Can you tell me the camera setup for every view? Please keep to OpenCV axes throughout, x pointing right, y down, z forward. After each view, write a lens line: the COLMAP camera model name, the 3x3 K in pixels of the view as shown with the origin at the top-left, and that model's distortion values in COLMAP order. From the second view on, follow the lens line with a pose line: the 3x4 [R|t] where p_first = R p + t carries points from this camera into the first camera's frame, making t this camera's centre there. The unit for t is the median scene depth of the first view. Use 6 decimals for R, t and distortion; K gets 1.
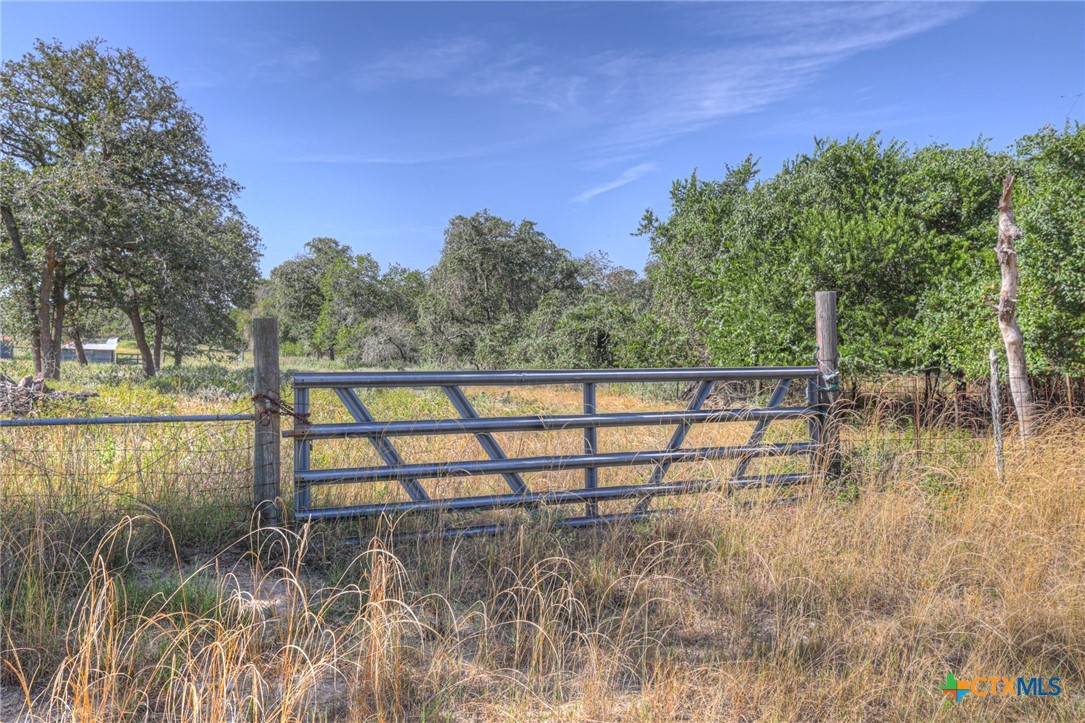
lens RADIAL K [[889.1, 0, 546.3], [0, 889.1, 330.9], [0, 0, 1]] dist [0.118343, 0.004153]
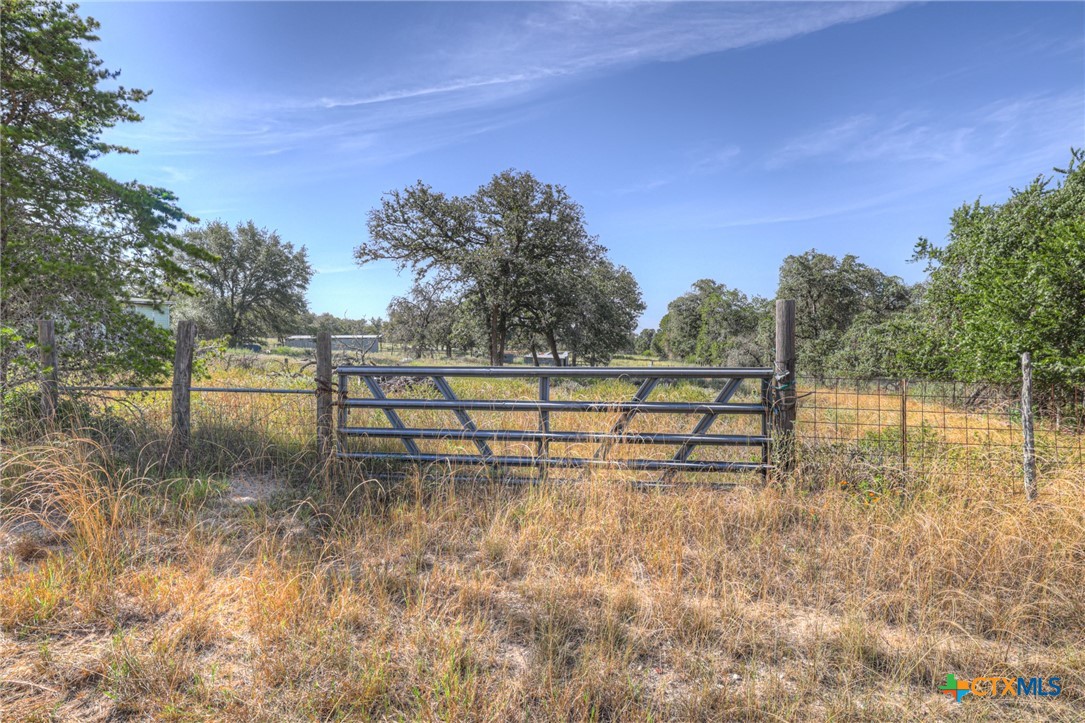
lens RADIAL K [[635.4, 0, 544.0], [0, 635.4, 358.4], [0, 0, 1]] dist [-0.049457, 0.069016]
pose [[0.849034, 0.003975, -0.528323, 0.507637], [0.005856, 0.999839, 0.016934, 0.014065], [0.528305, -0.017472, 0.848875, 0.194390]]
